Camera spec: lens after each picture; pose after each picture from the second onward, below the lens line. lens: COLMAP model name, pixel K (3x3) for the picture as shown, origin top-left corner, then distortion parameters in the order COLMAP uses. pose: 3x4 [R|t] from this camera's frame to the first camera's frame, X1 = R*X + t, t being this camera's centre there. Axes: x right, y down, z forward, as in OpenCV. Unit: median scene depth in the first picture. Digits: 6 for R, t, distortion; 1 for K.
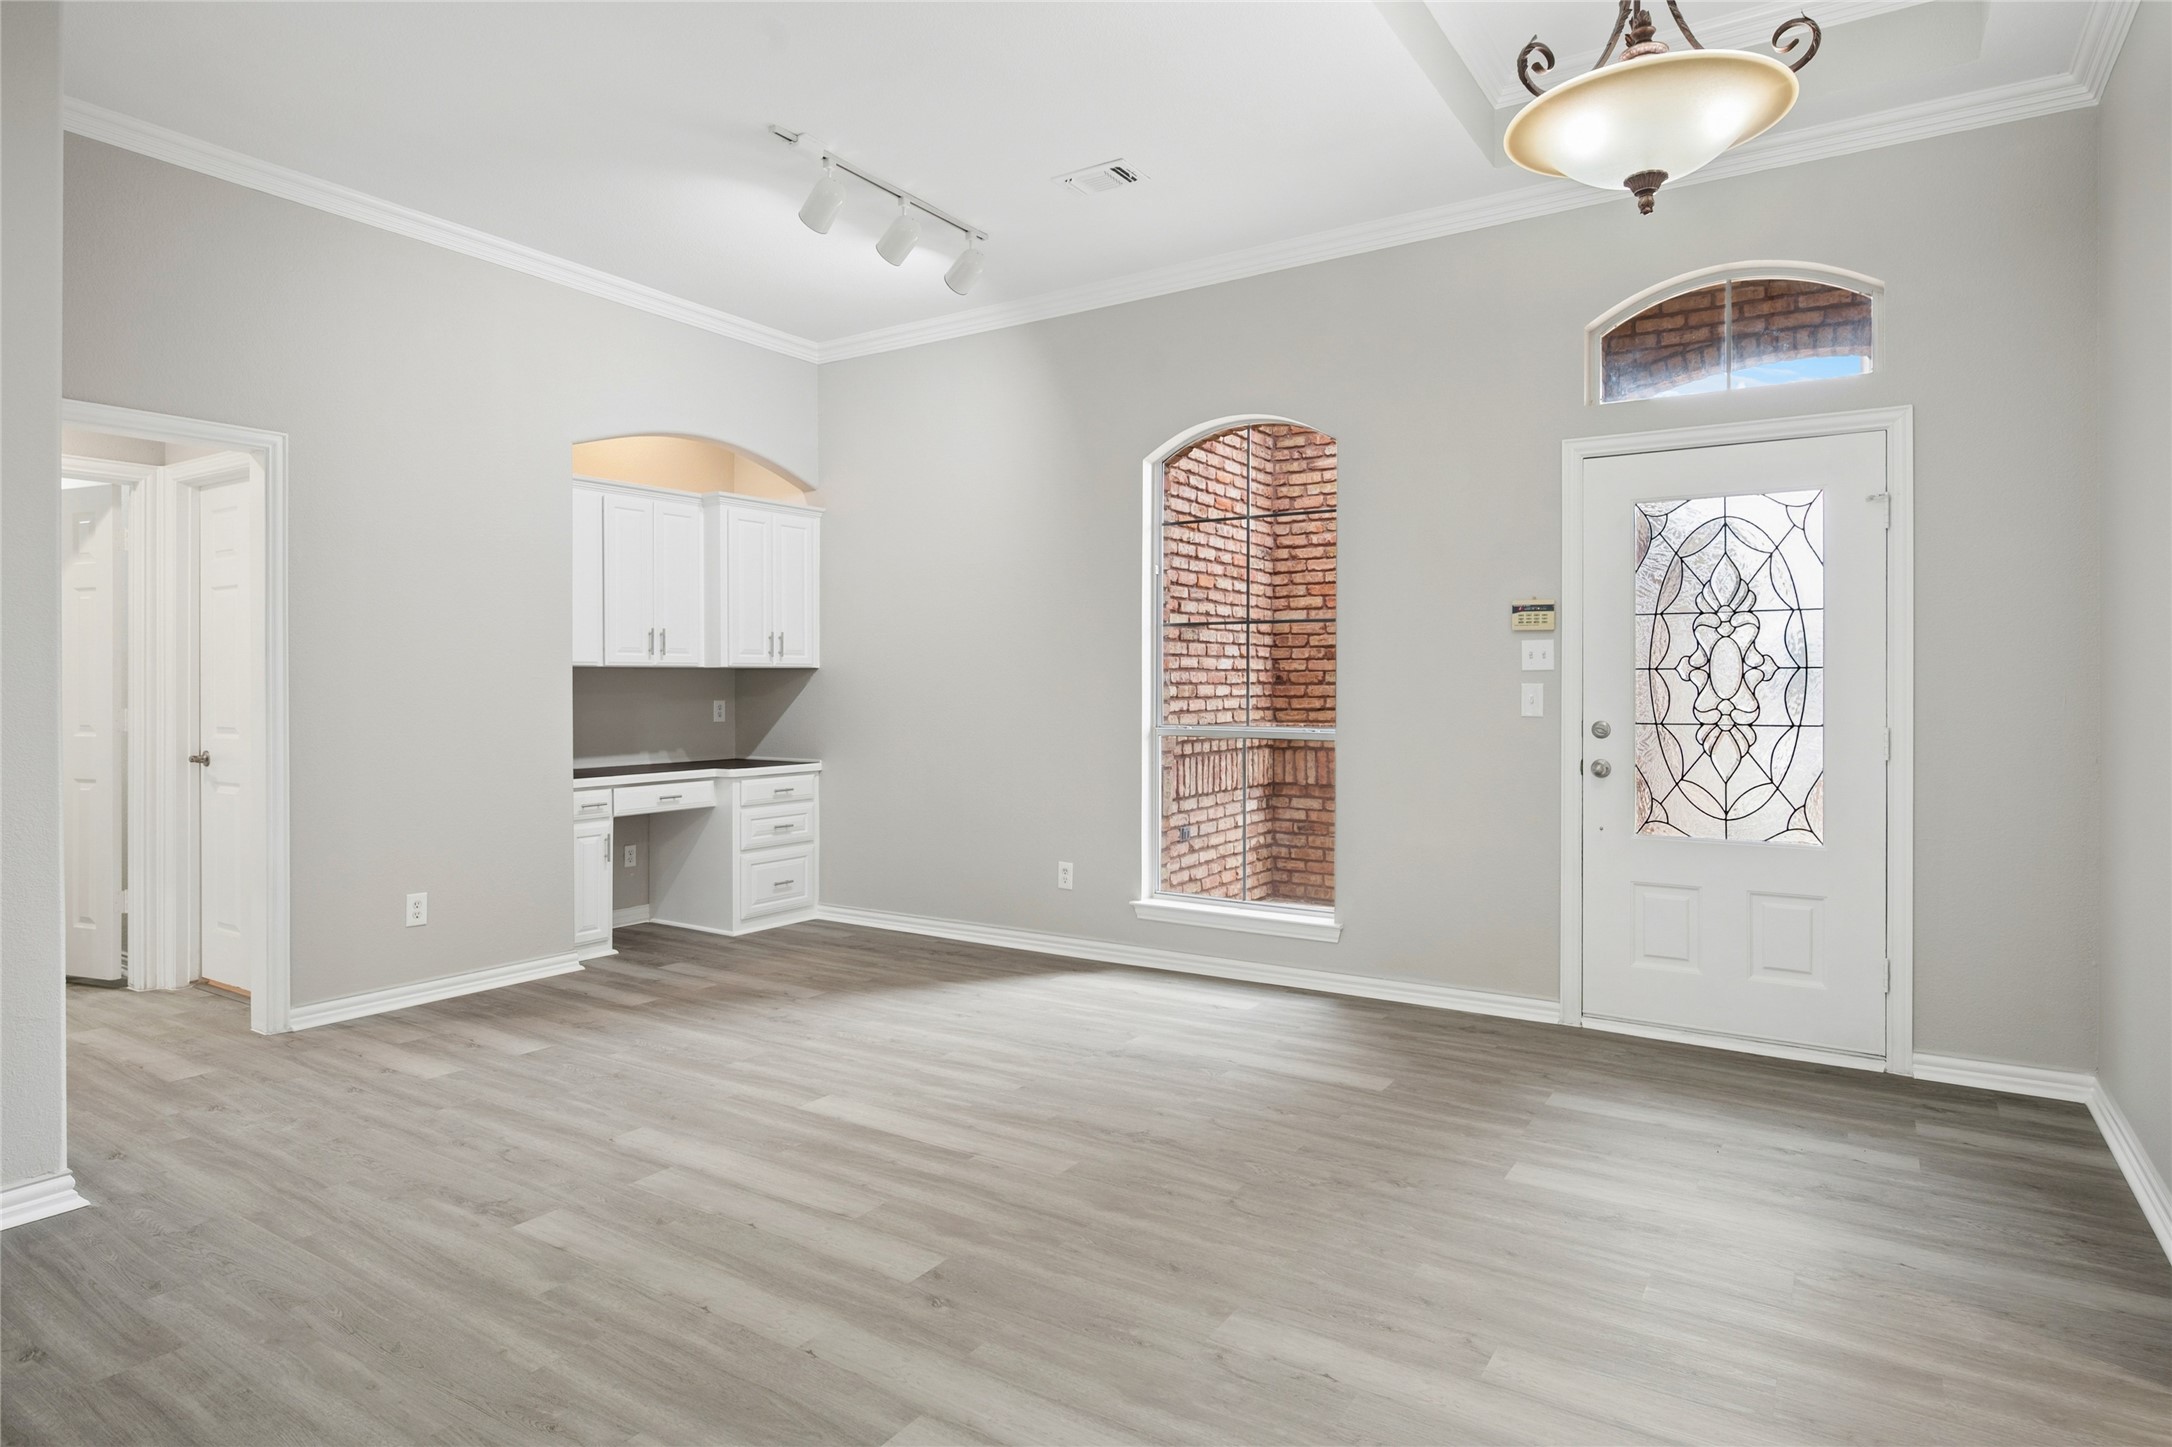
lens RADIAL K [[1192.3, 0, 1108.2], [0, 1192.3, 685.5], [0, 0, 1]] dist [0.001482, -0.000159]
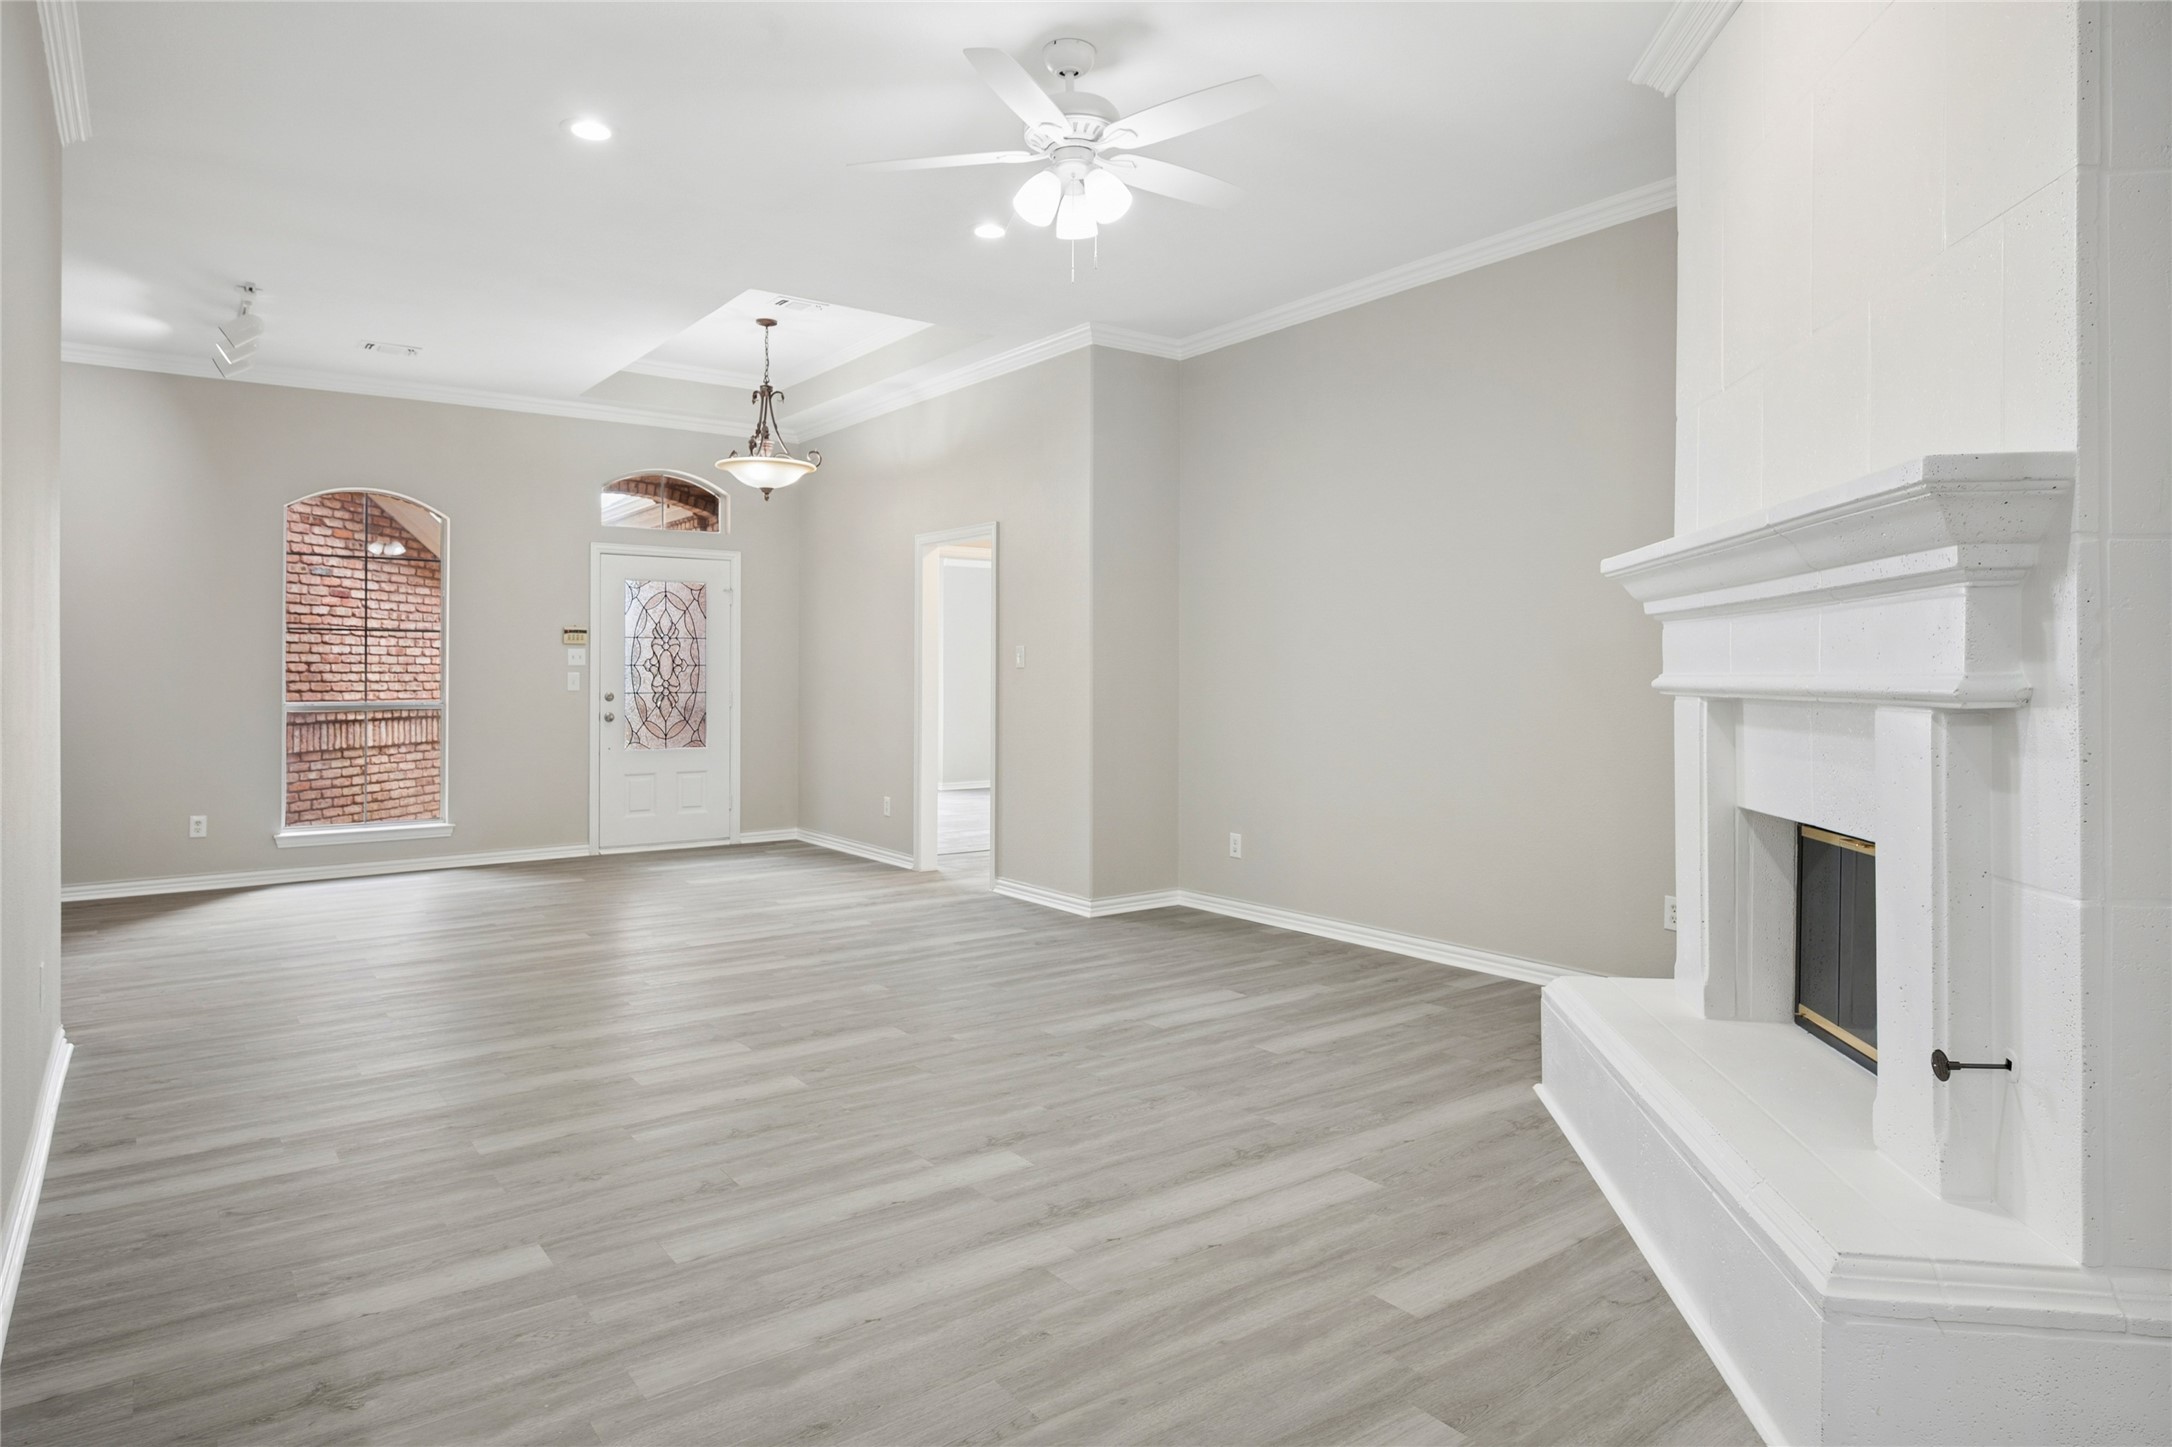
lens RADIAL K [[1266.1, 0, 1085.7], [0, 1266.1, 711.5], [0, 0, 1]] dist [-0.000561, -0.000132]
pose [[0.357923, -0.029345, 0.933290, -1.832320], [-0.001323, 0.999489, 0.031934, -0.008060], [-0.933750, -0.012664, 0.357701, -0.661695]]
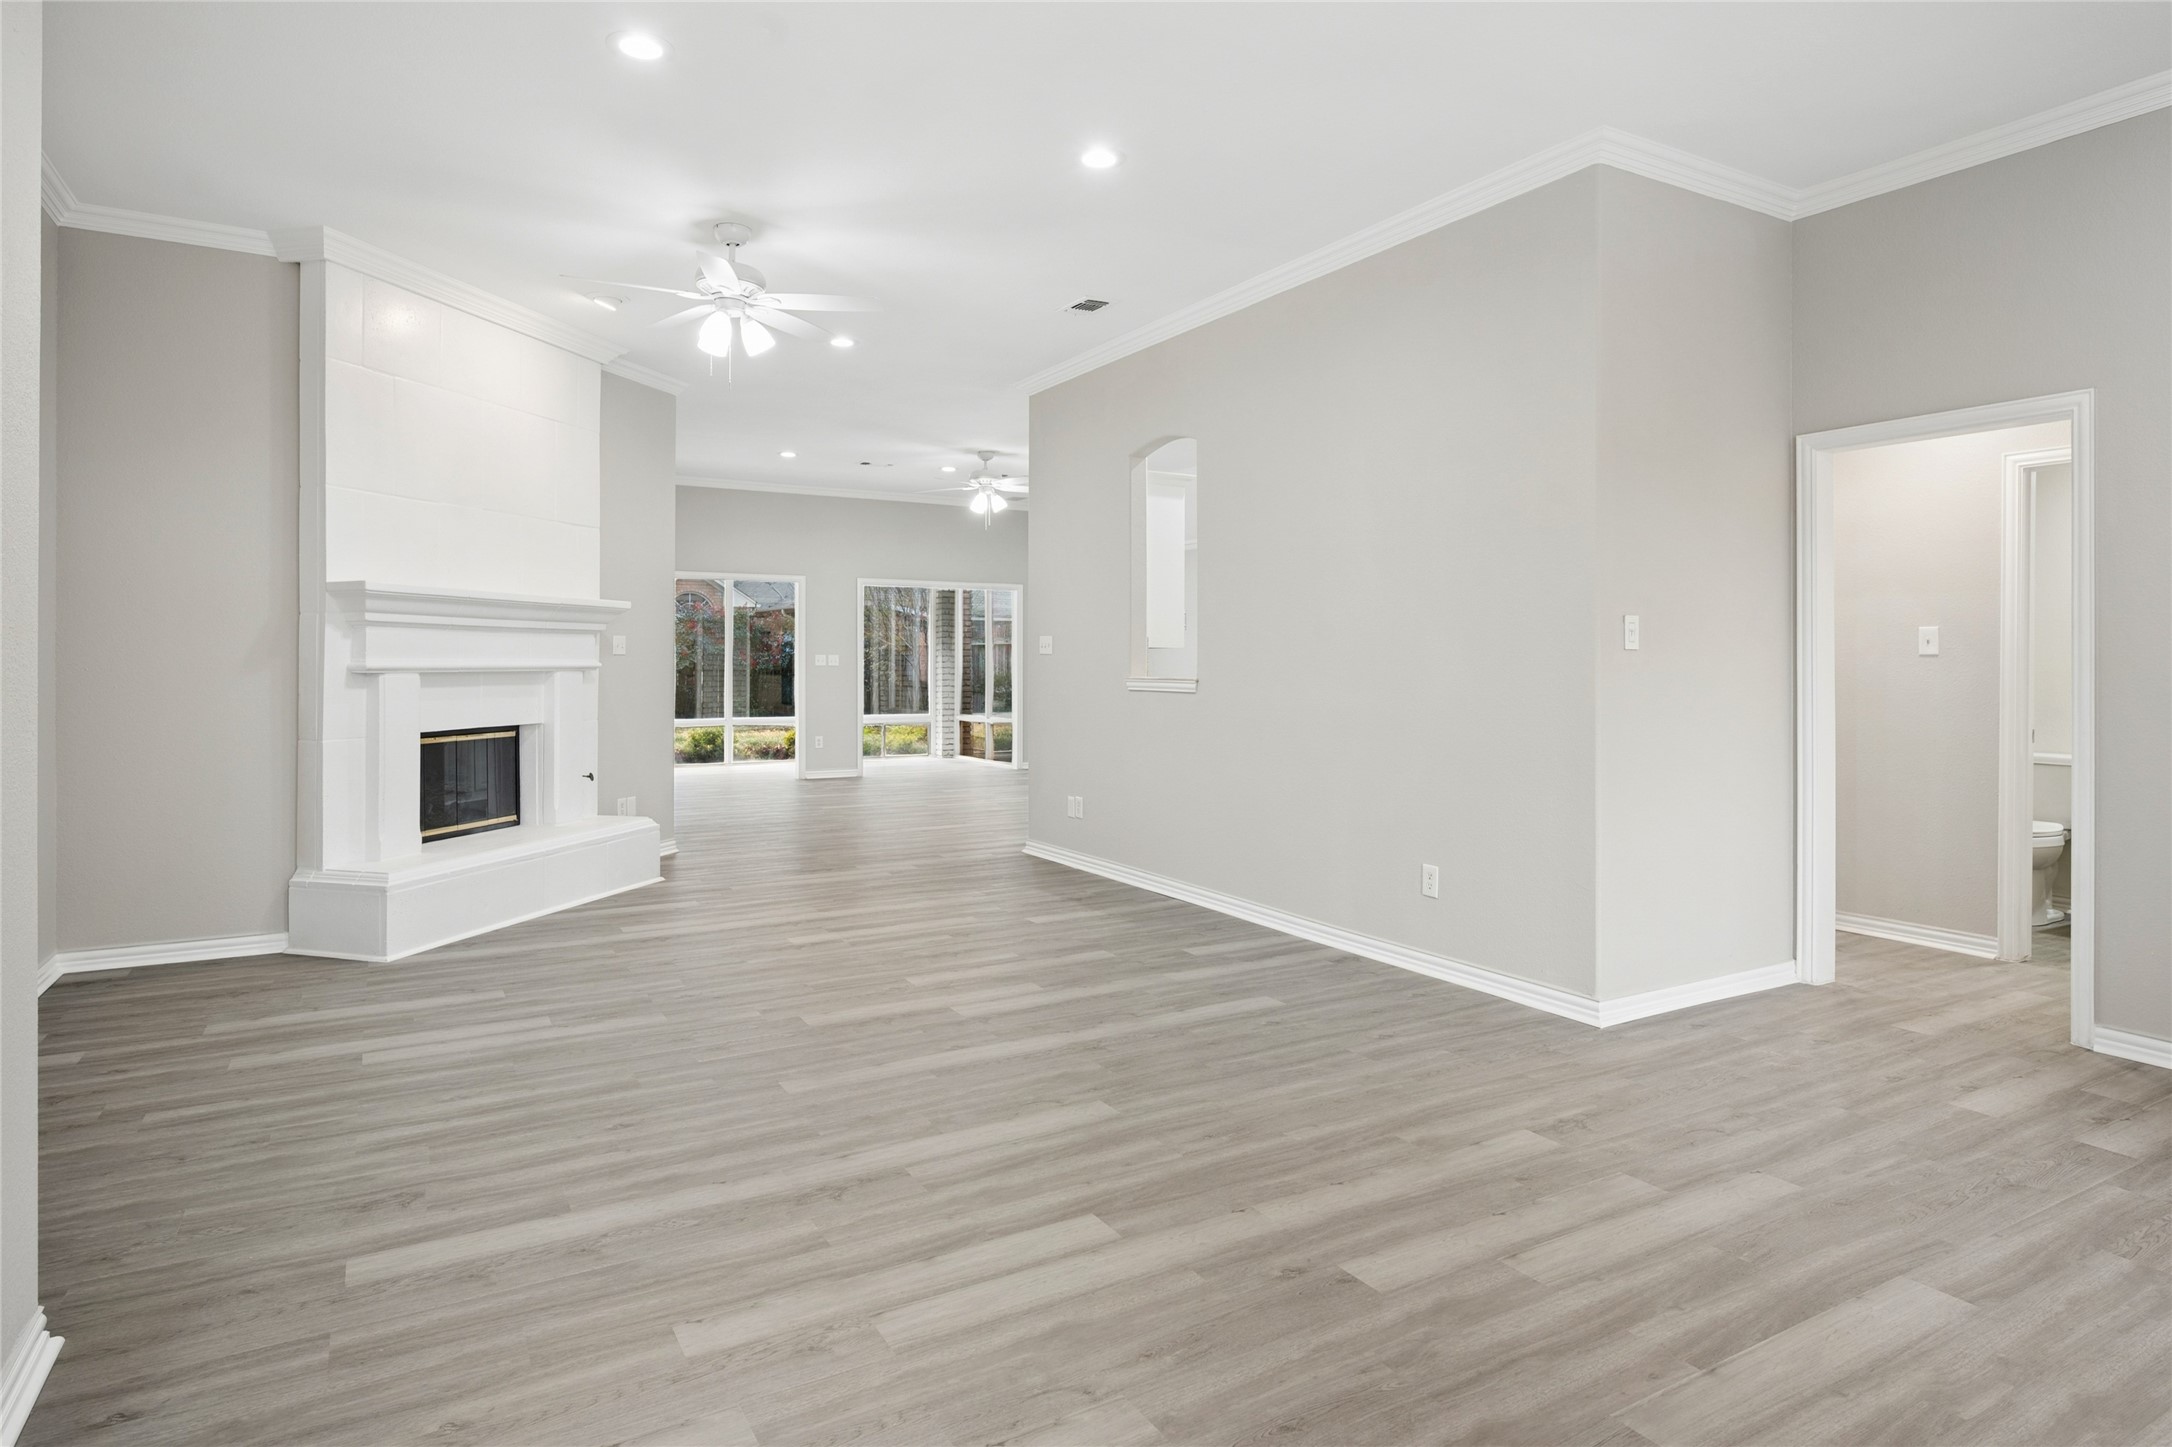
lens RADIAL K [[1192.3, 0, 1060.2], [0, 1192.3, 663.0], [0, 0, 1]] dist [0.001482, -0.000159]
pose [[-0.468268, -0.002218, -0.883584, 0.627726], [-0.004133, 0.999991, -0.000320, 0.001237], [0.883577, 0.003502, -0.468273, 0.966455]]
